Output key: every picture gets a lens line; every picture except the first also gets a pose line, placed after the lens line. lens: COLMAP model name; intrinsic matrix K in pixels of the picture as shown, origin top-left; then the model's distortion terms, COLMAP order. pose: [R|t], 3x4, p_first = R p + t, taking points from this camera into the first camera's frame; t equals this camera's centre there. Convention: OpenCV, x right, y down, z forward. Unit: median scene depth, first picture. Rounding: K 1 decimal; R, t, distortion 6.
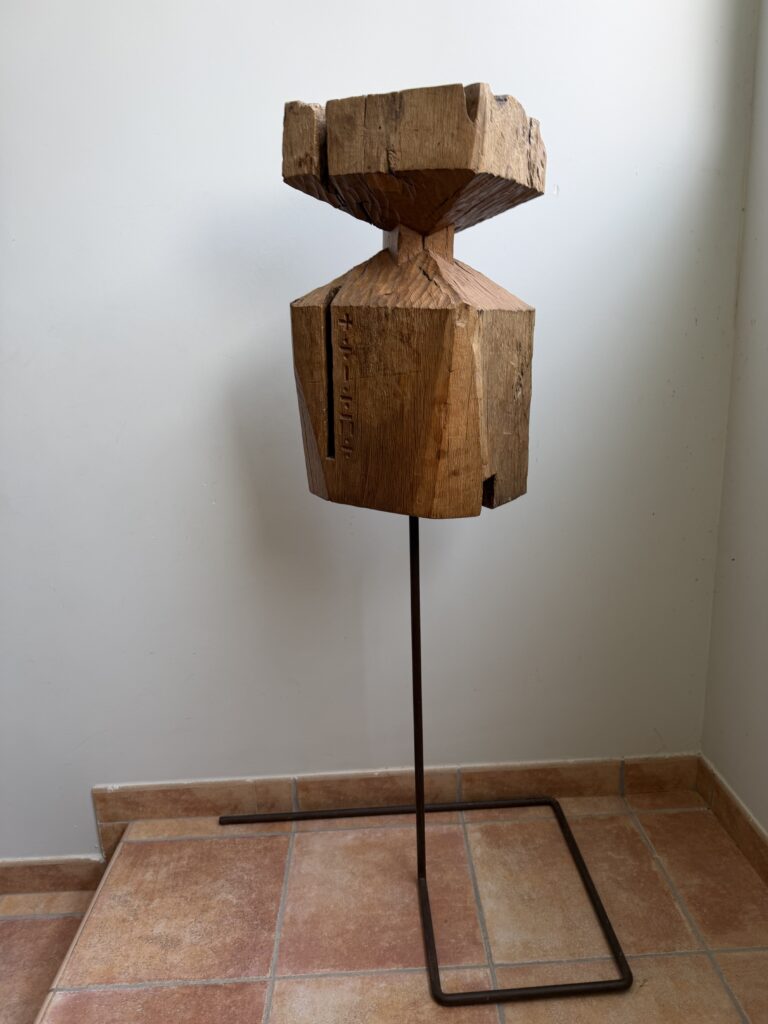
lens RADIAL K [[730.2, 0, 365.1], [0, 730.2, 511.8], [0, 0, 1]] dist [0.179663, -0.411053]
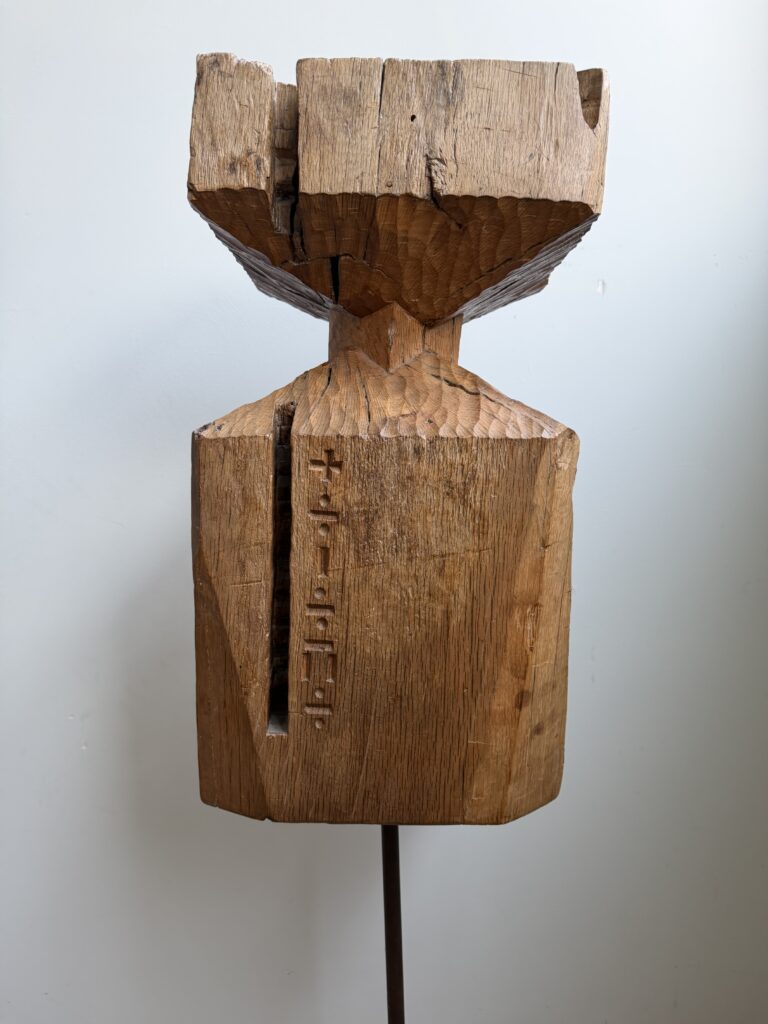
lens RADIAL K [[726.6, 0, 377.2], [0, 726.6, 506.1], [0, 0, 1]] dist [0.171217, -0.363990]
pose [[0.866428, -0.027853, 0.498524, -0.258115], [0.142231, 0.970844, -0.192955, -0.128782], [-0.478615, 0.238087, 0.845129, 0.573091]]
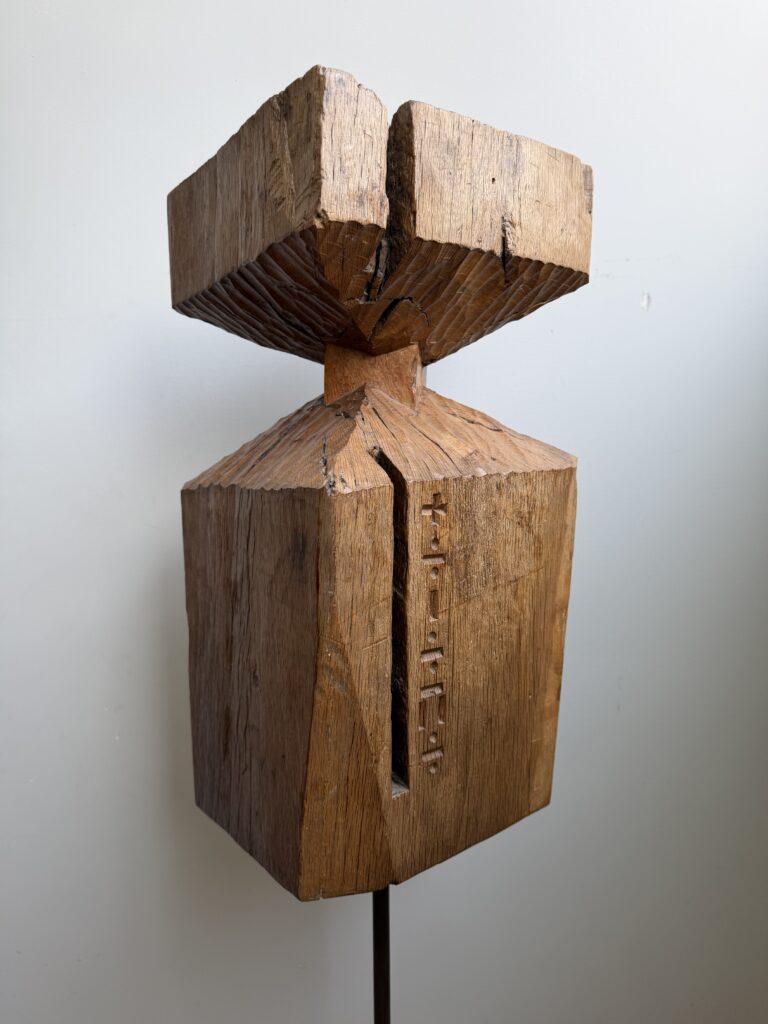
lens RADIAL K [[726.6, 0, 377.2], [0, 726.6, 506.1], [0, 0, 1]] dist [0.171217, -0.363990]
pose [[0.360394, -0.095048, 0.927945, -0.530544], [0.328621, 0.943955, -0.030942, -0.263546], [-0.872997, 0.316093, 0.371431, 0.868720]]
